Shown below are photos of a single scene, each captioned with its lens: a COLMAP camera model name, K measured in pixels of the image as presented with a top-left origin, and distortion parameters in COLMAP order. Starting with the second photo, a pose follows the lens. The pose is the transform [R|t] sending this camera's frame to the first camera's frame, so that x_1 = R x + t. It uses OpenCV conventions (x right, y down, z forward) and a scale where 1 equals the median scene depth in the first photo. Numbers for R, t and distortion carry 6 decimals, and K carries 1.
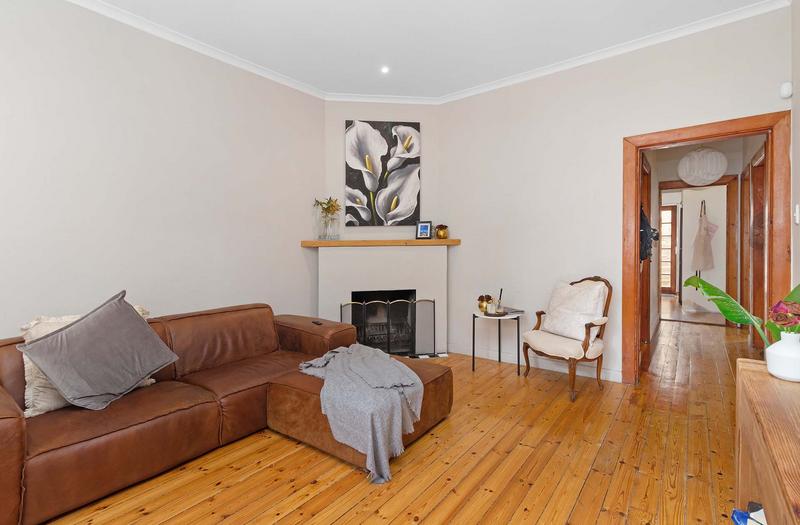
lens RADIAL K [[377.2, 0, 400.3], [0, 377.2, 243.9], [0, 0, 1]] dist [-0.001641, -0.000594]
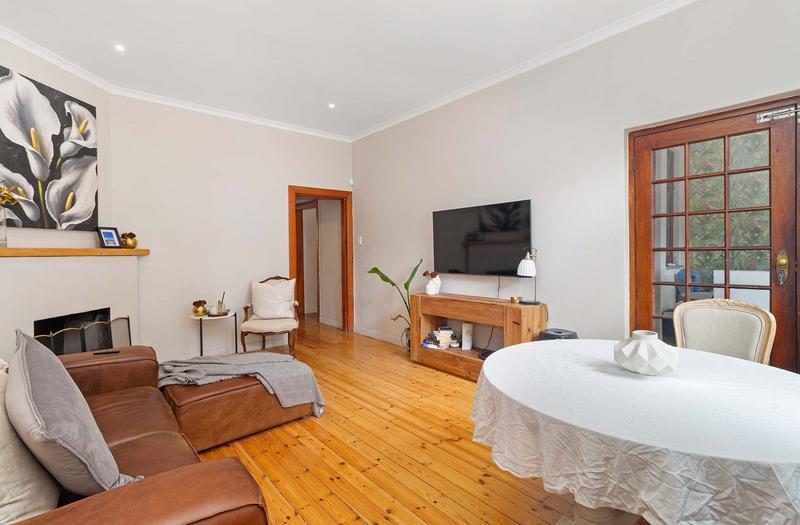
lens RADIAL K [[377.2, 0, 400.4], [0, 377.2, 263.8], [0, 0, 1]] dist [-0.001641, -0.000594]
pose [[0.206265, -0.019091, 0.978310, -0.639337], [0.005874, 0.999816, 0.018272, 0.010898], [-0.978478, 0.001978, 0.206340, 0.179820]]
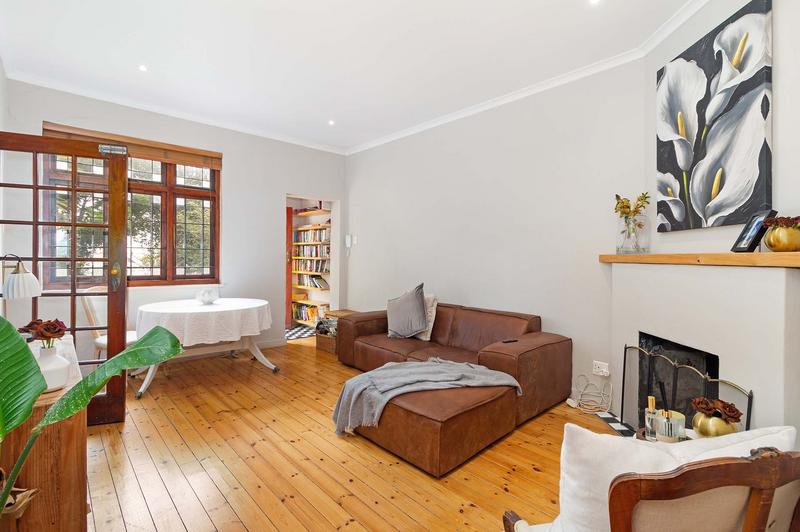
lens RADIAL K [[381.8, 0, 399.8], [0, 381.8, 253.6], [0, 0, 1]] dist [-0.004478, -0.000765]
pose [[-0.172872, 0.002555, -0.984941, 0.581806], [-0.000959, 0.999996, 0.002762, -0.011580], [0.984944, 0.001422, -0.172869, 0.666340]]
